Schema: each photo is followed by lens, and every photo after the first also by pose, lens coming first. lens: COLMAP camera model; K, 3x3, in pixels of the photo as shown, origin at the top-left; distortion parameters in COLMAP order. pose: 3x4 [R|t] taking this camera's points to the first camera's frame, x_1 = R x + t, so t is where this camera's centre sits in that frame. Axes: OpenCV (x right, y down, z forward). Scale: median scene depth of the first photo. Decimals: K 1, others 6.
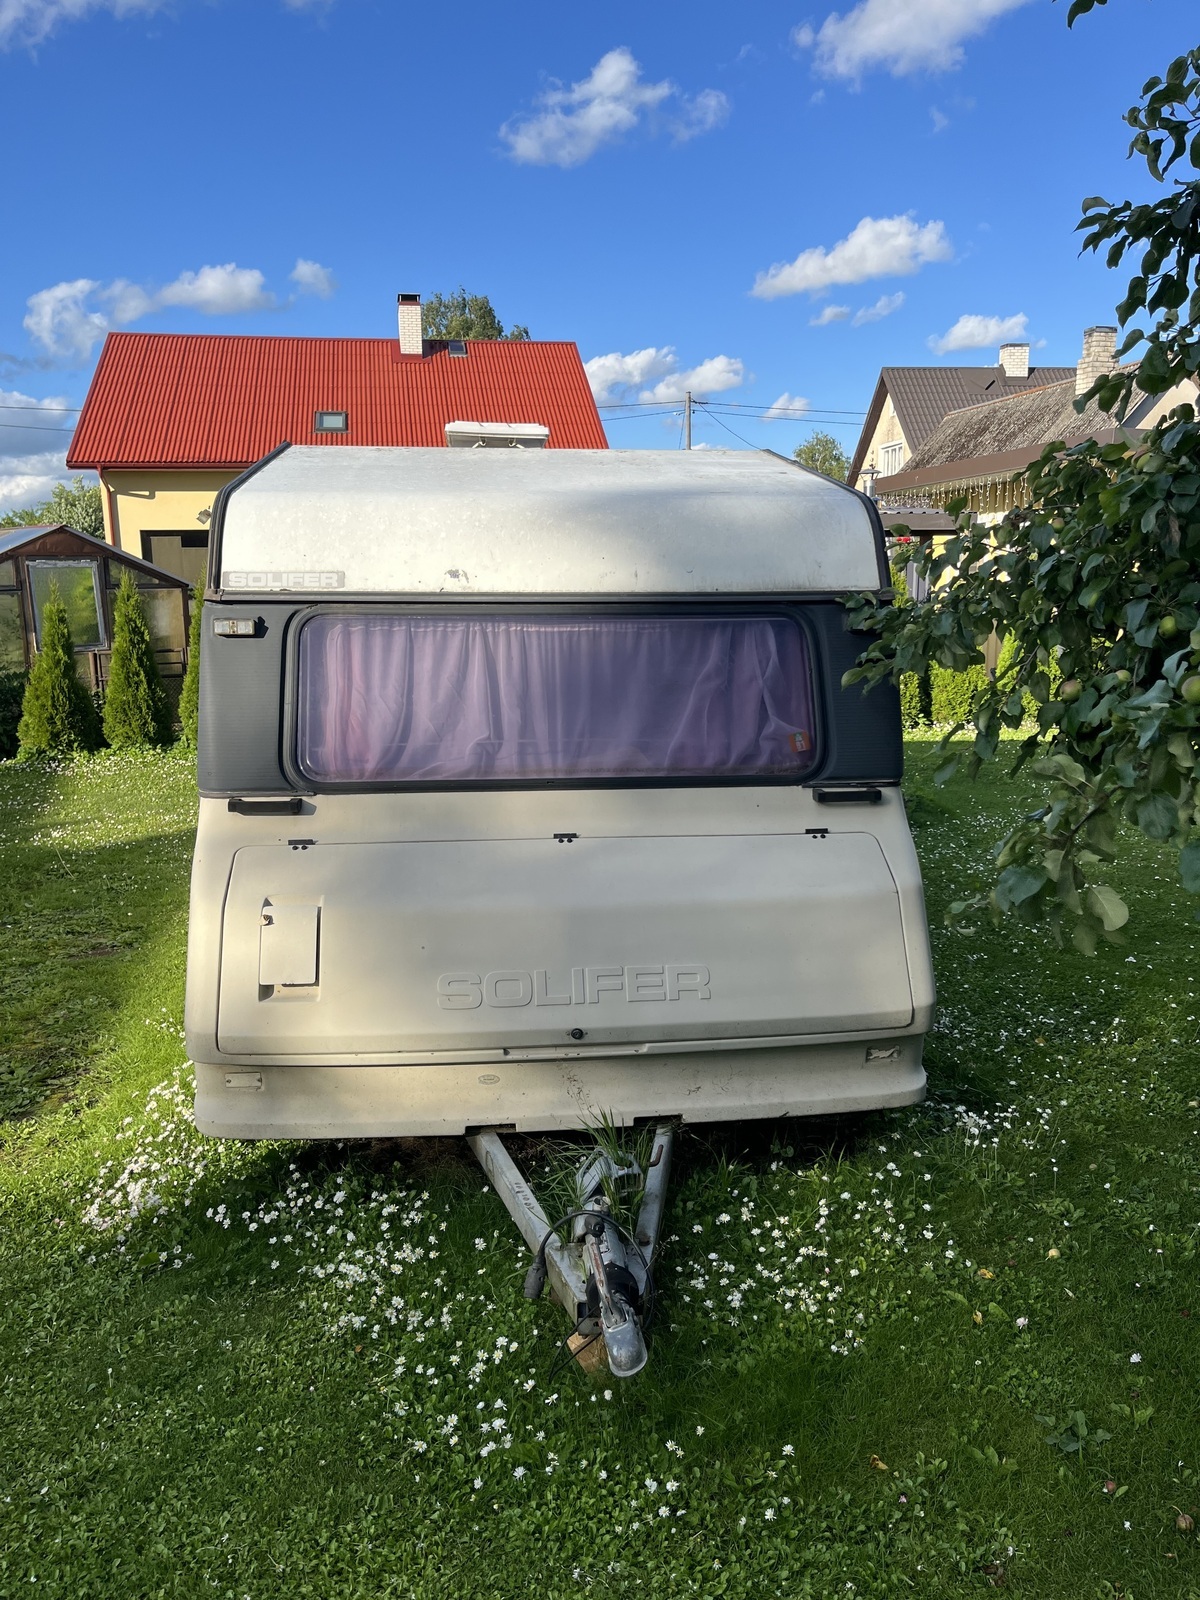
lens RADIAL K [[1214.0, 0, 600.0], [0, 1214.0, 800.0], [0, 0, 1]] dist [0.070280, -0.094216]
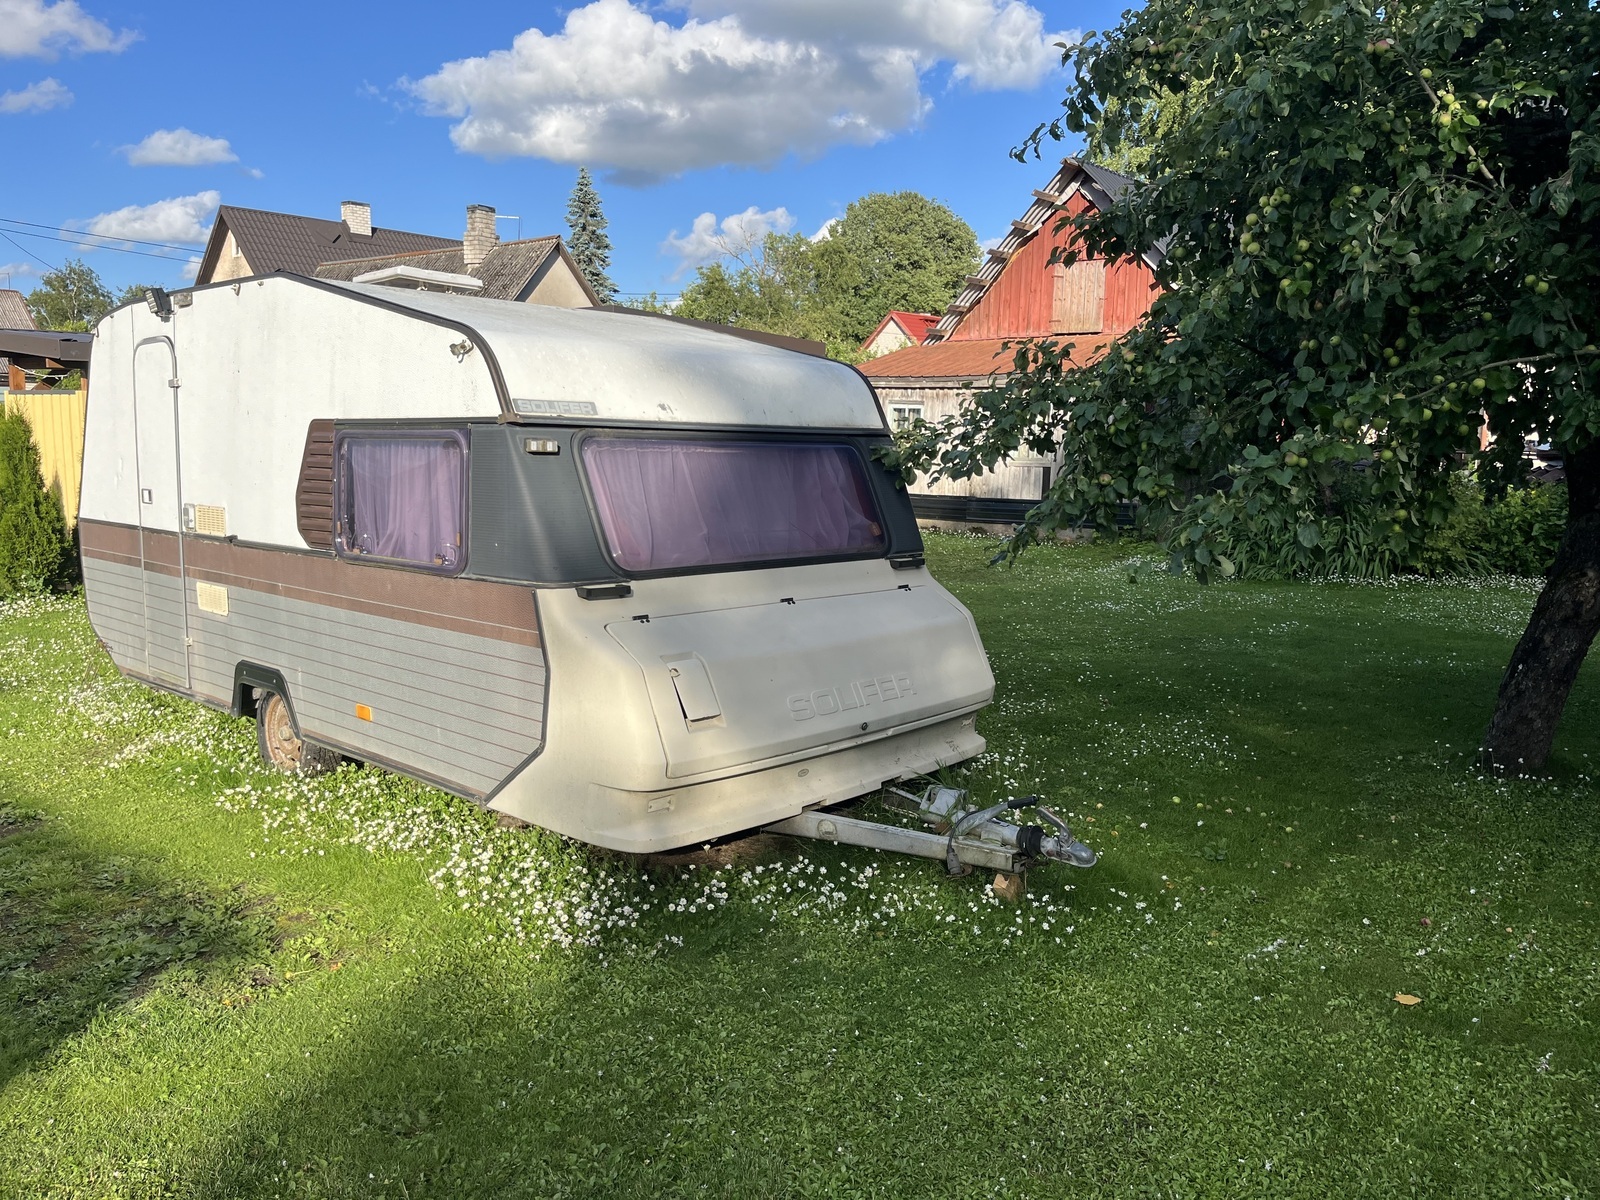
lens RADIAL K [[1214.0, 0, 800.0], [0, 1214.0, 600.0], [0, 0, 1]] dist [0.070280, -0.094216]
pose [[0.749573, -0.069644, 0.658248, -0.879418], [0.096193, 0.995354, -0.004229, 0.035406], [-0.654895, 0.066489, 0.752789, -0.041360]]
